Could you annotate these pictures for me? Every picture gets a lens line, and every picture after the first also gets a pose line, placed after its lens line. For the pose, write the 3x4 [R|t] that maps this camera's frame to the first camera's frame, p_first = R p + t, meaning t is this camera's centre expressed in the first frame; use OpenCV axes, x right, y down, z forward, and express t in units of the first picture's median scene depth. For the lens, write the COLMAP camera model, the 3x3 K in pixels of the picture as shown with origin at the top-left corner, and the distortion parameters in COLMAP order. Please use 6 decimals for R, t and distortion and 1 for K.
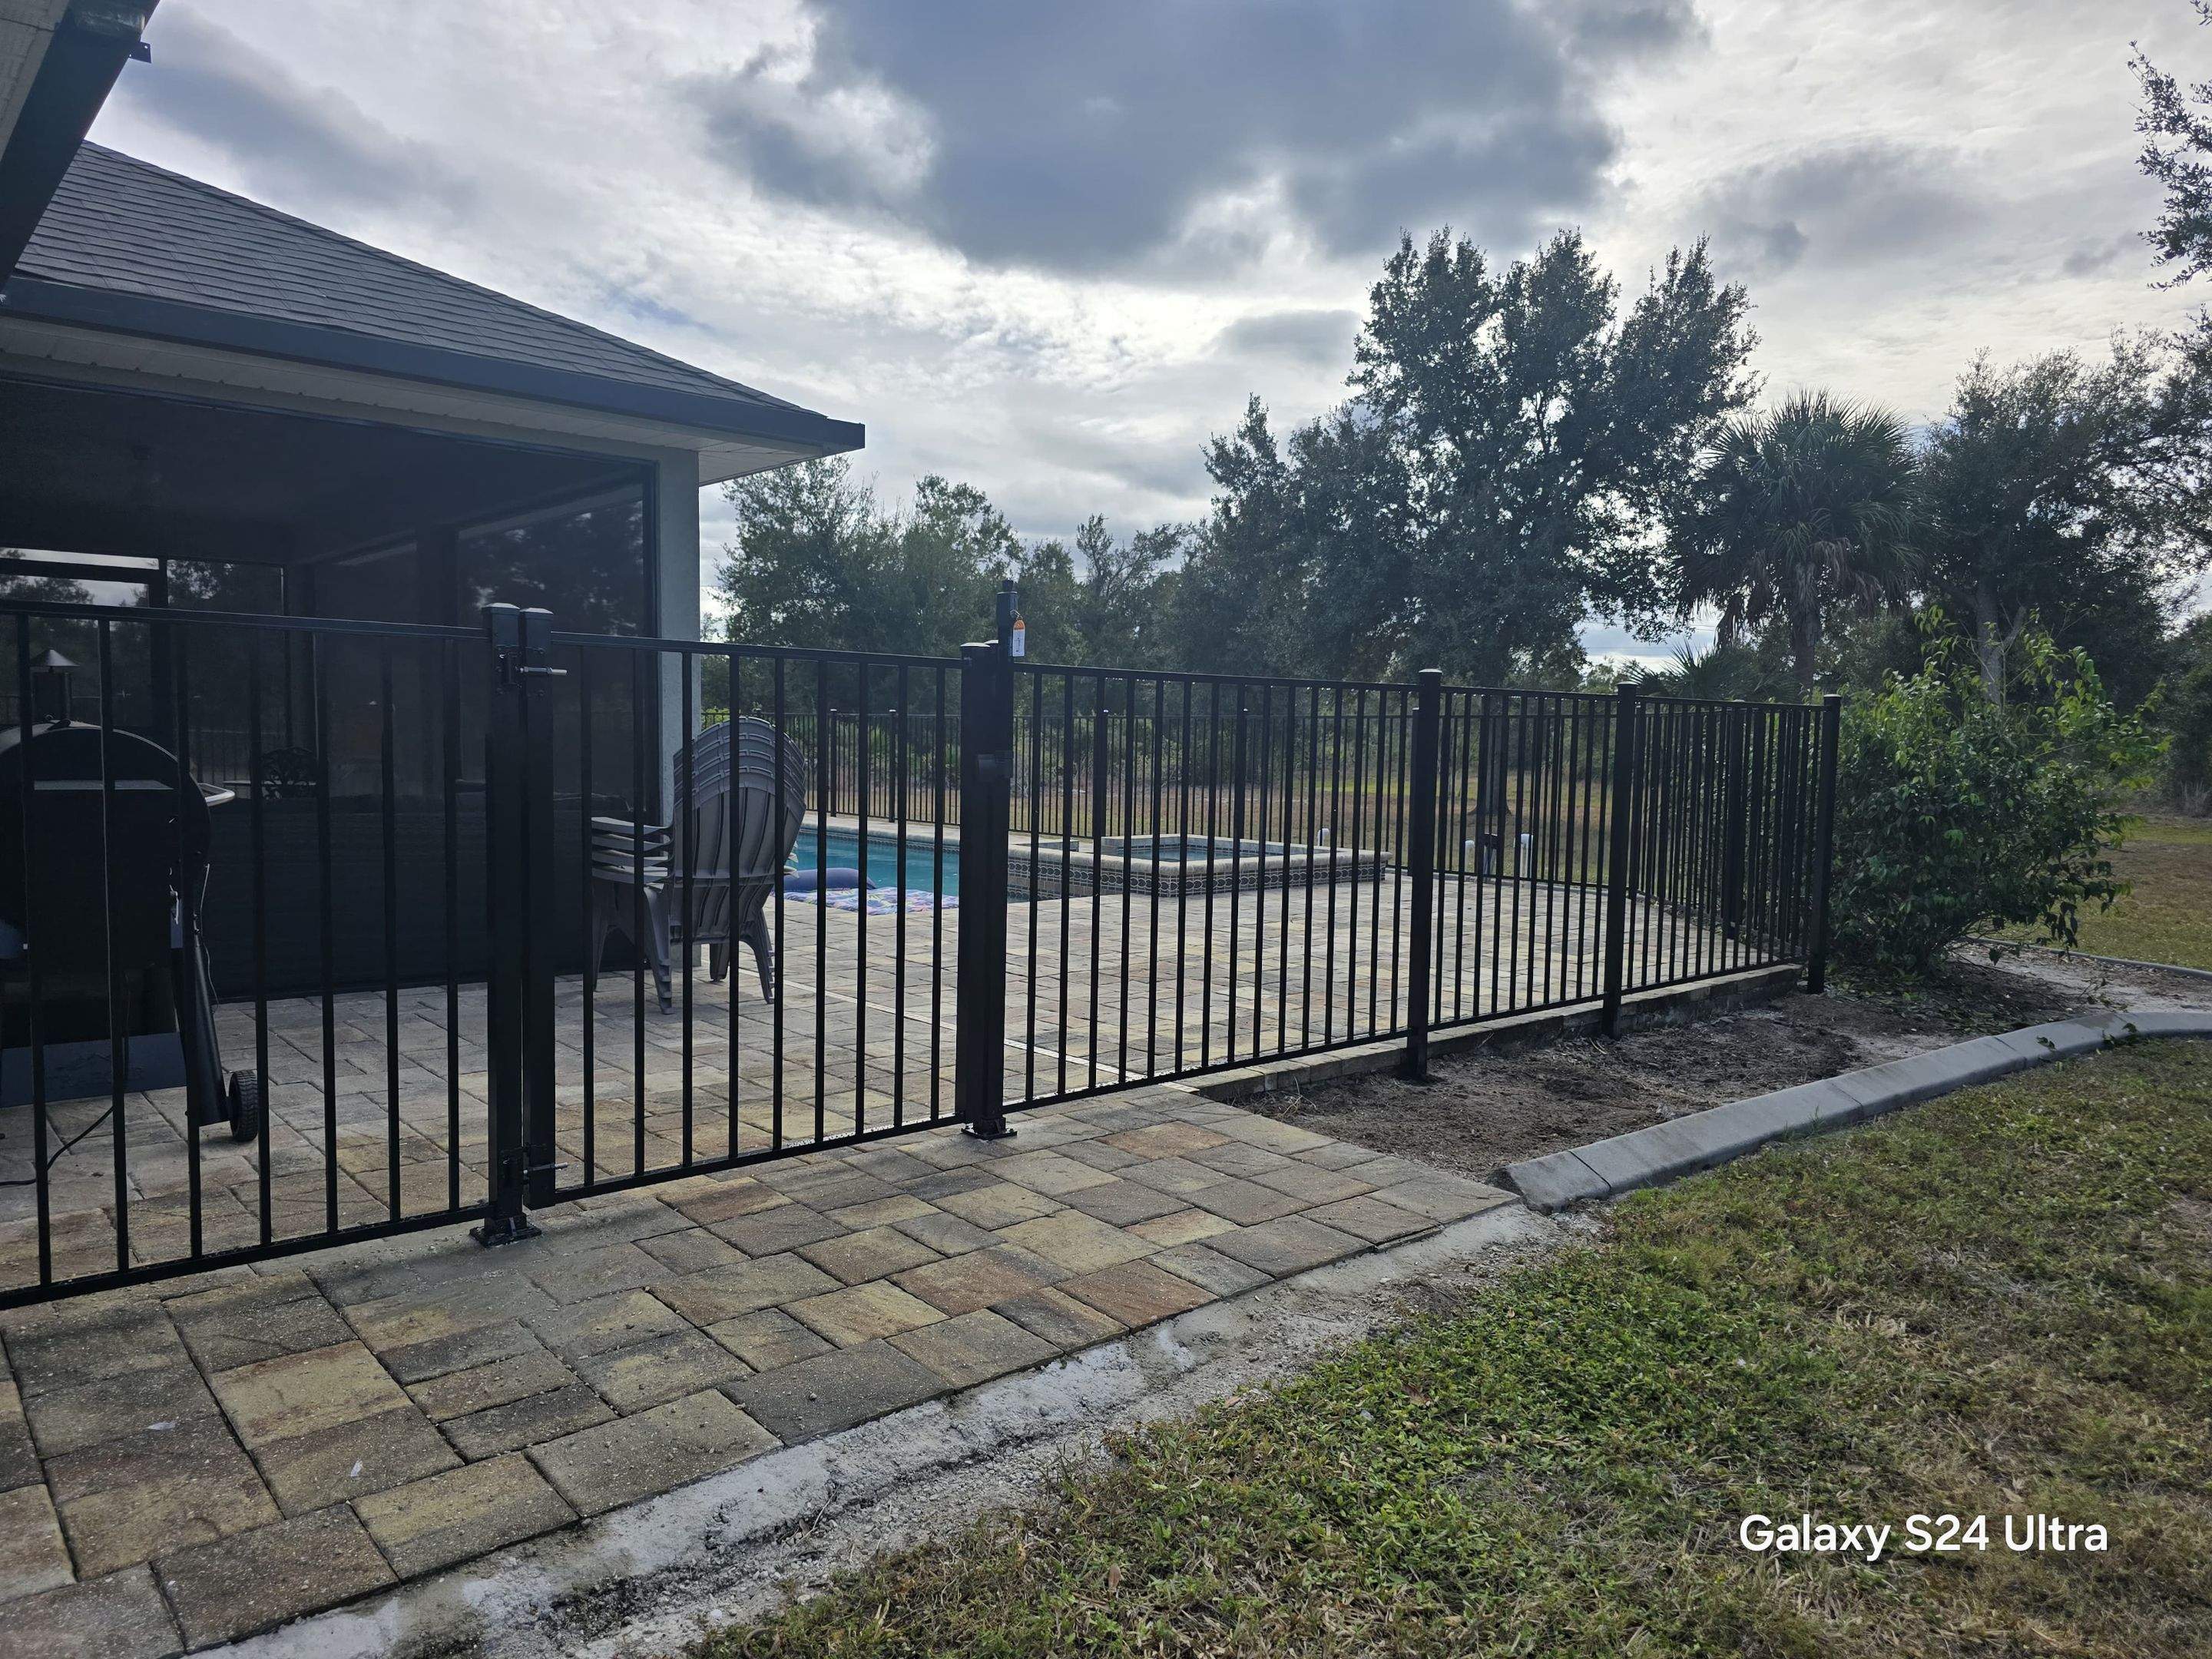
lens RADIAL K [[1483.2, 0, 1114.8], [0, 1483.2, 823.3], [0, 0, 1]] dist [0.056779, -0.049221]
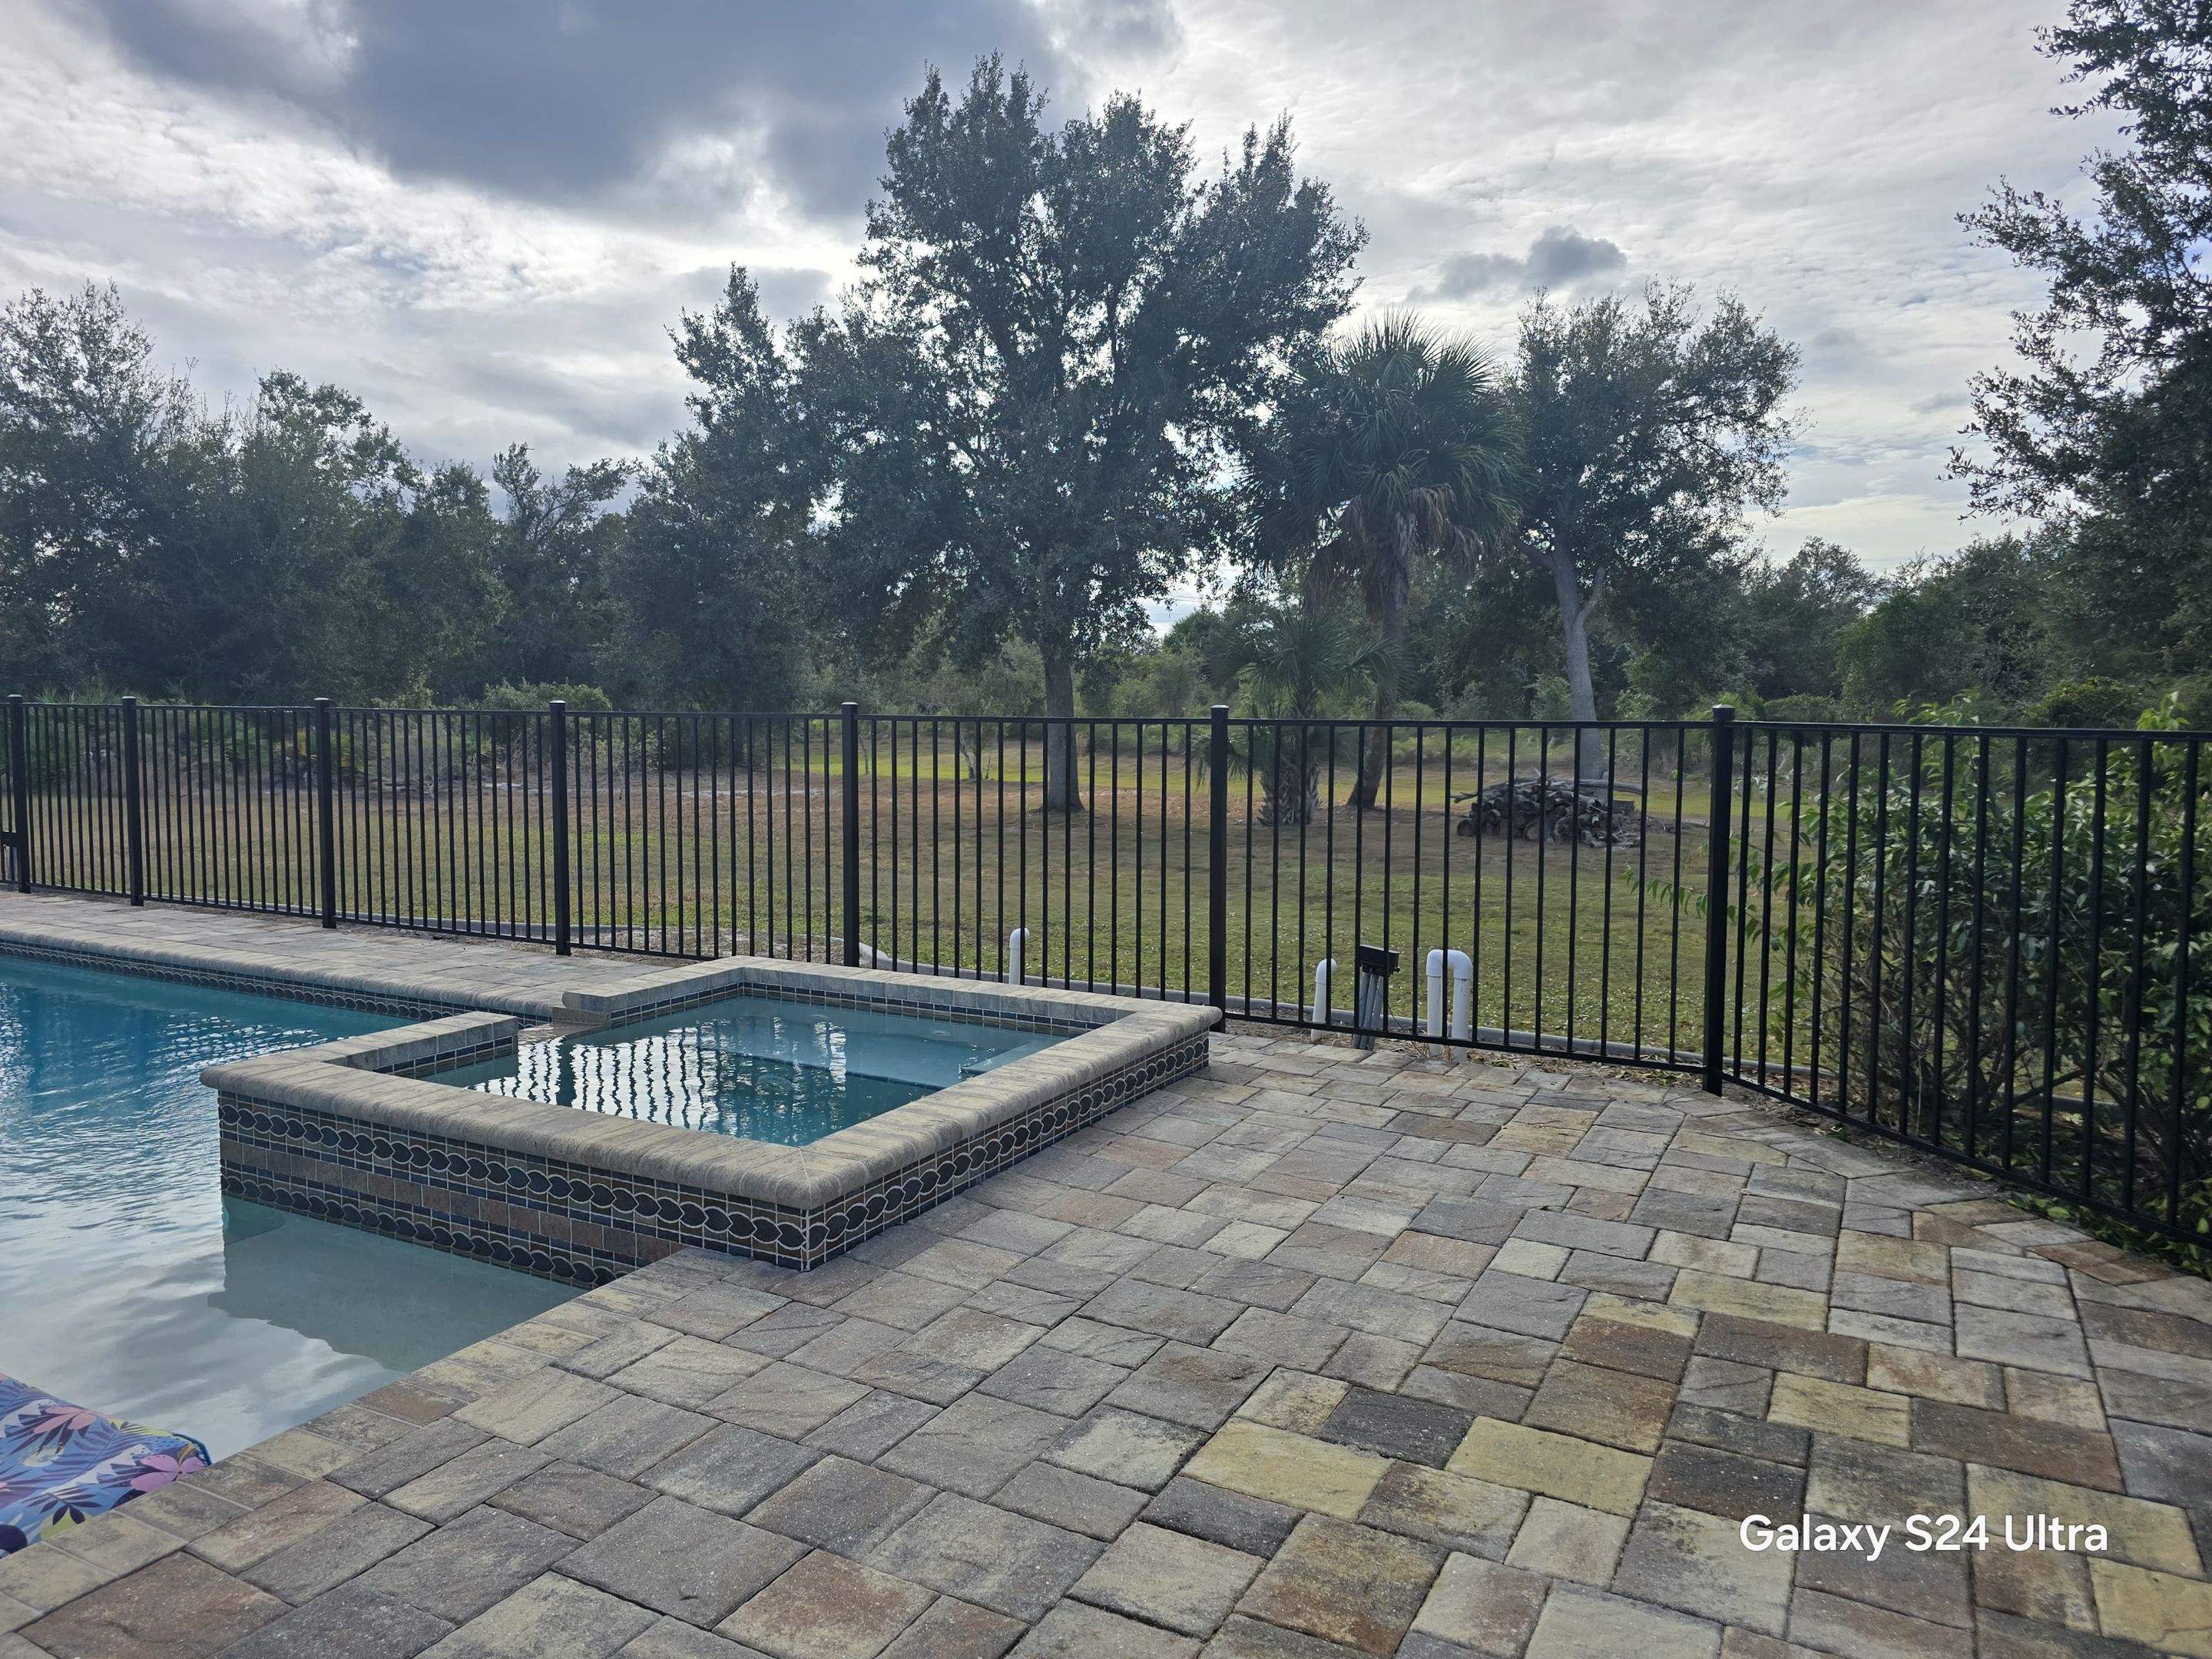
lens RADIAL K [[1483.2, 0, 1120.3], [0, 1483.2, 835.6], [0, 0, 1]] dist [0.056779, -0.049221]
pose [[0.934561, -0.042648, 0.353237, -0.020893], [0.030834, 0.998763, 0.039010, -0.076529], [-0.354464, -0.025565, 0.934720, 0.756065]]
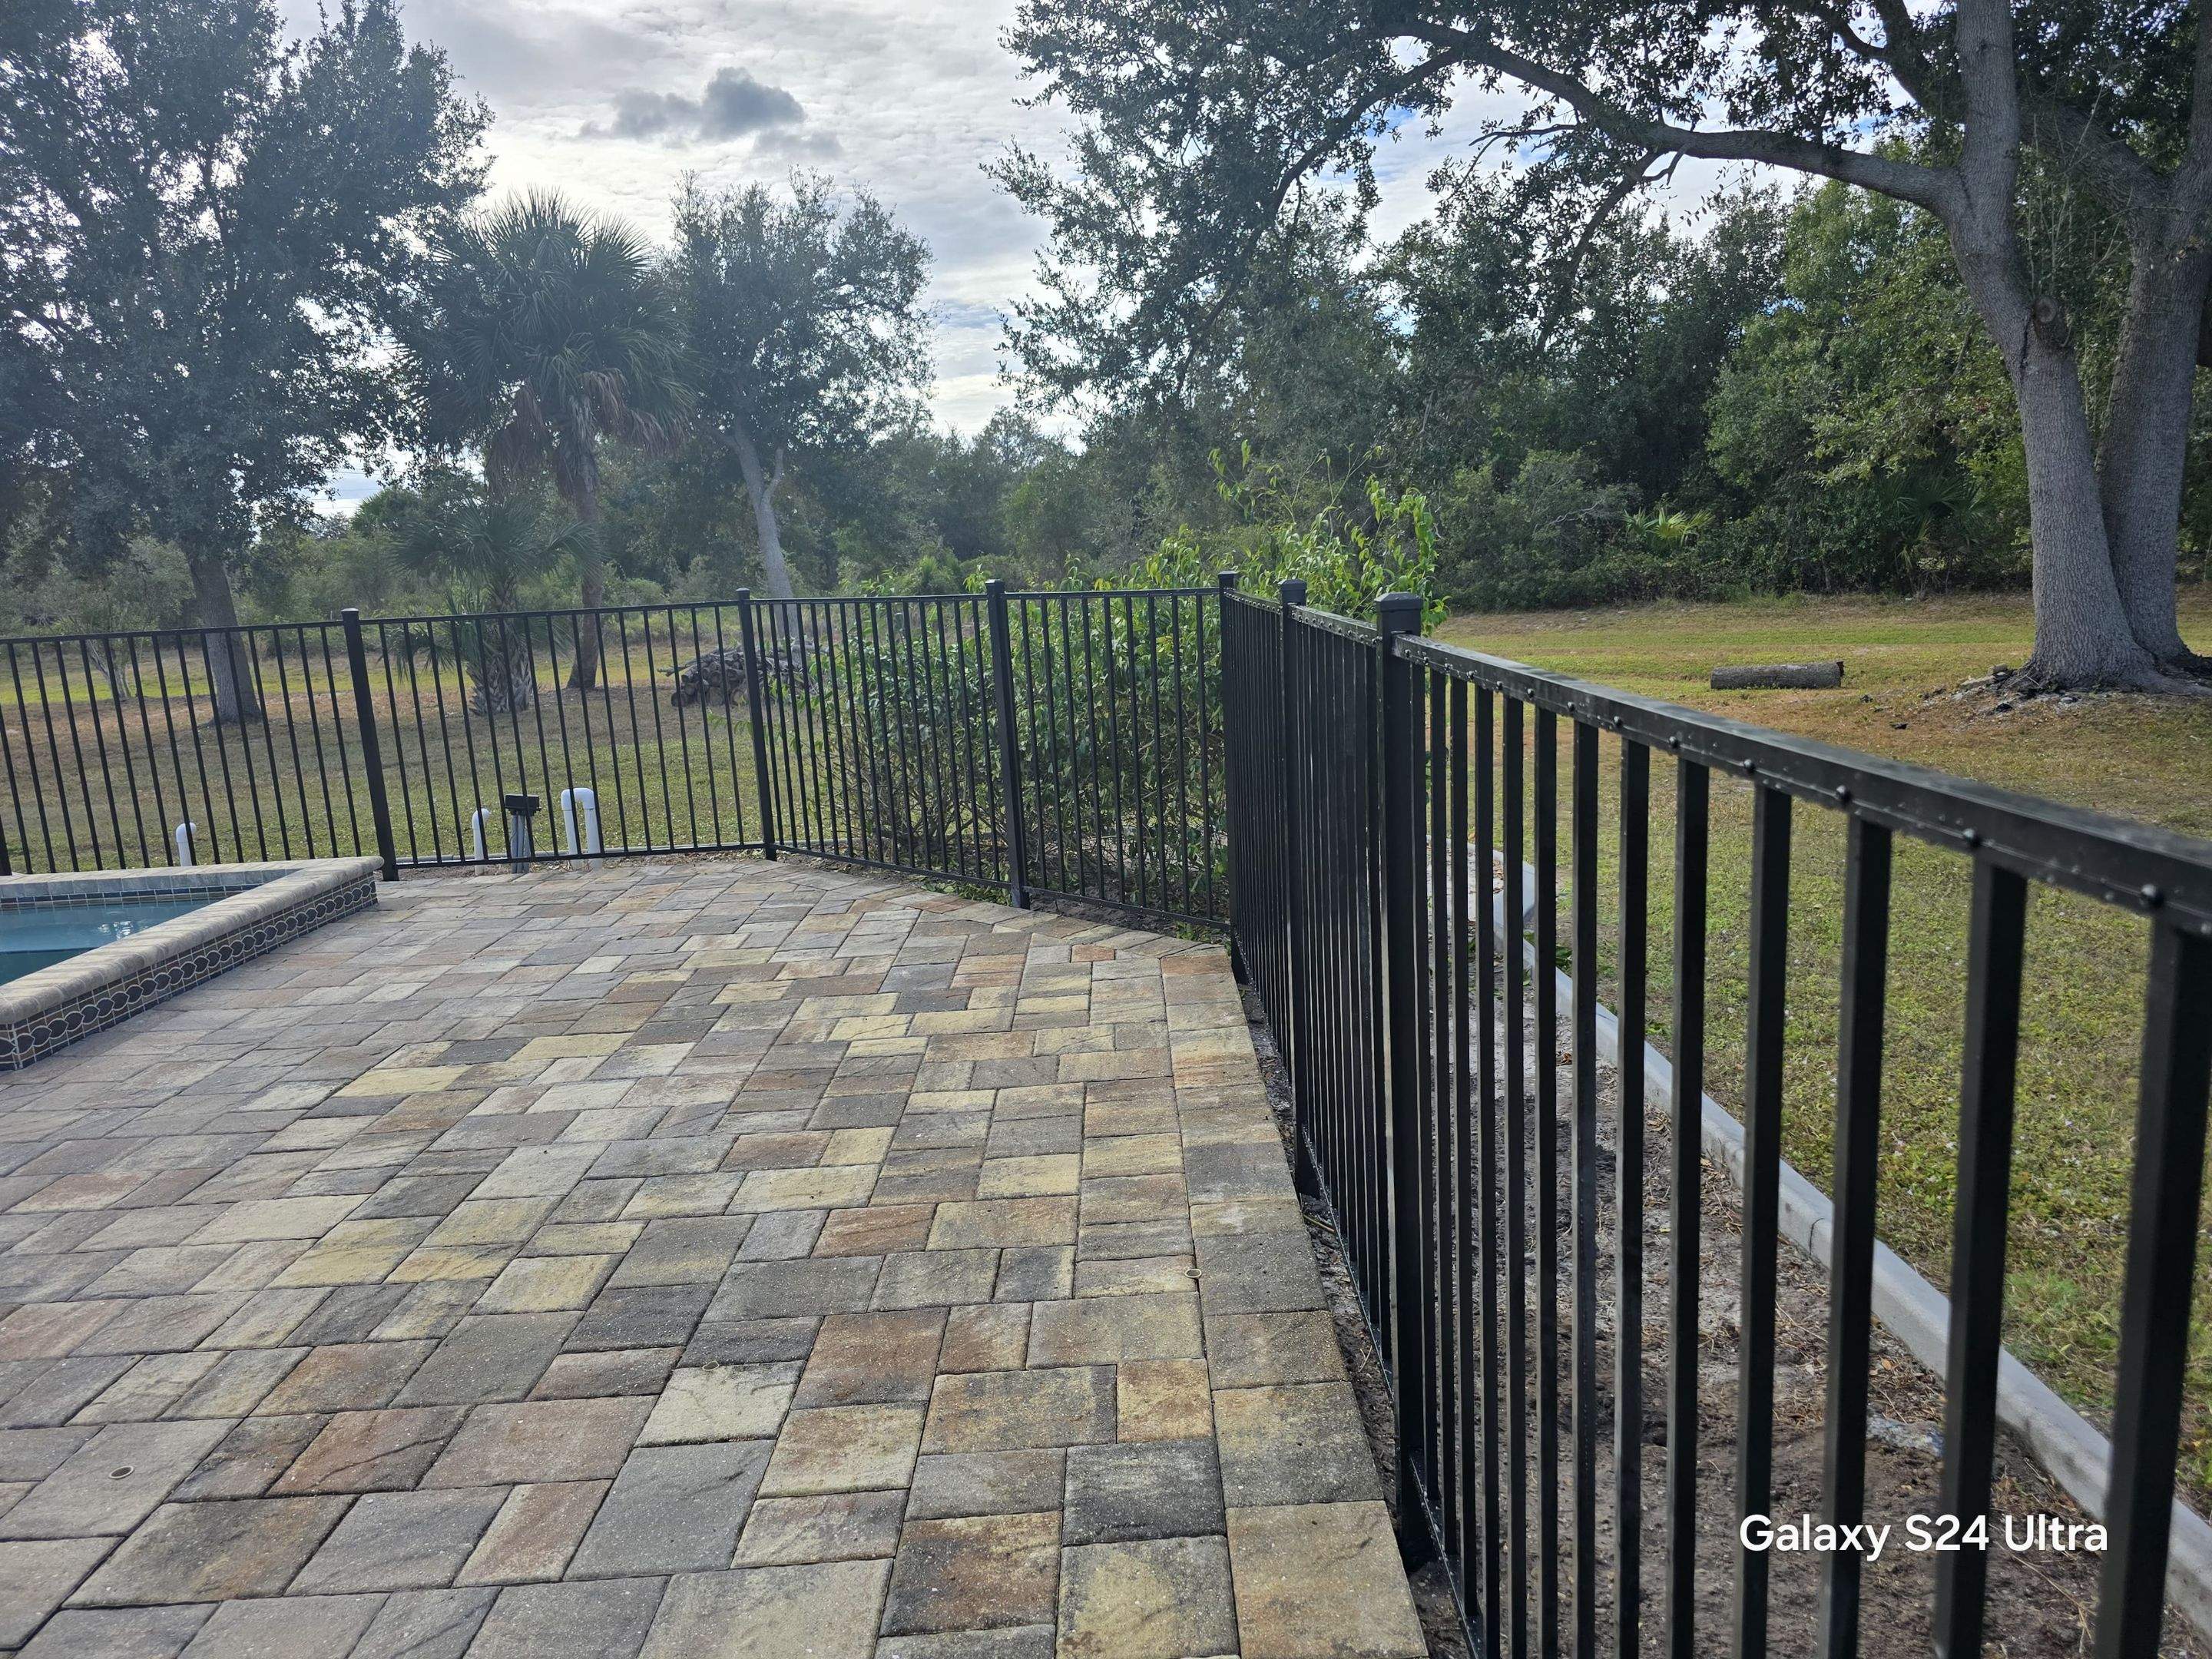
lens RADIAL K [[1483.2, 0, 1128.6], [0, 1483.2, 839.5], [0, 0, 1]] dist [0.056779, -0.049221]
pose [[0.652536, -0.192785, 0.732824, -0.085028], [0.109351, 0.980930, 0.160685, -0.069512], [-0.749826, -0.024718, 0.661173, 0.500412]]
